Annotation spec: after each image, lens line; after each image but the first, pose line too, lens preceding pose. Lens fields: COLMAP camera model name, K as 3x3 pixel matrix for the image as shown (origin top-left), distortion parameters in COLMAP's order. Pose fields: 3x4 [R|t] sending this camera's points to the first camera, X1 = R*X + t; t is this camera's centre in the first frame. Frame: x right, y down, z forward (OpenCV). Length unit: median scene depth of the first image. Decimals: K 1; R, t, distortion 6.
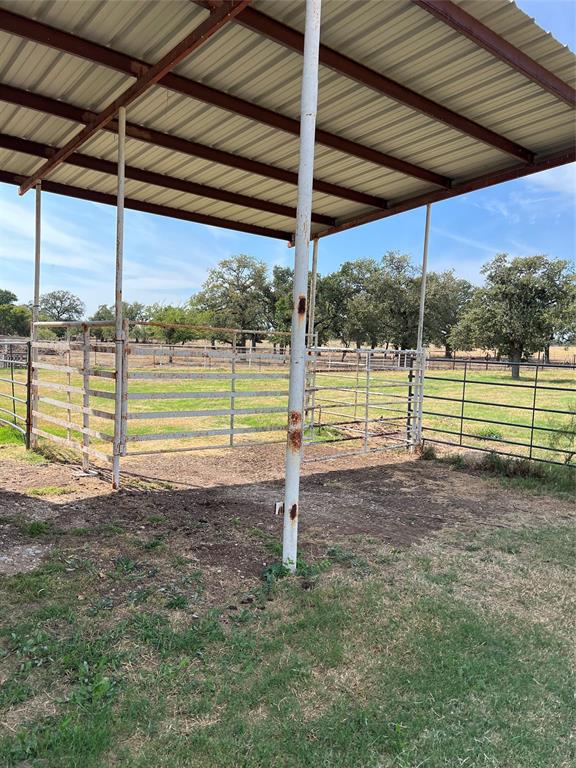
lens RADIAL K [[579.0, 0, 287.7], [0, 579.0, 409.4], [0, 0, 1]] dist [0.064009, -0.000482]
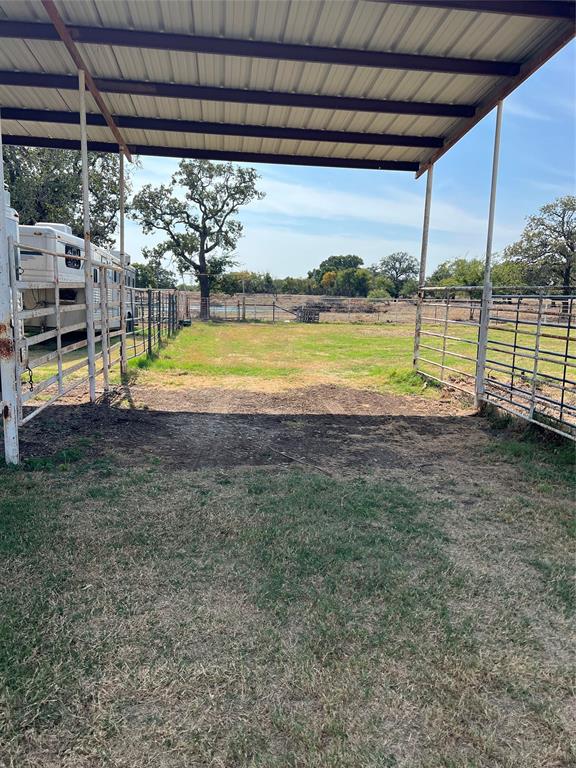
lens RADIAL K [[575.4, 0, 288.0], [0, 575.4, 384.0], [0, 0, 1]] dist [0.079609, 0.002373]
pose [[0.838426, 0.070562, -0.540428, 0.271489], [-0.056291, 0.997492, 0.042908, 0.011572], [0.542101, -0.005554, 0.840295, 0.087044]]
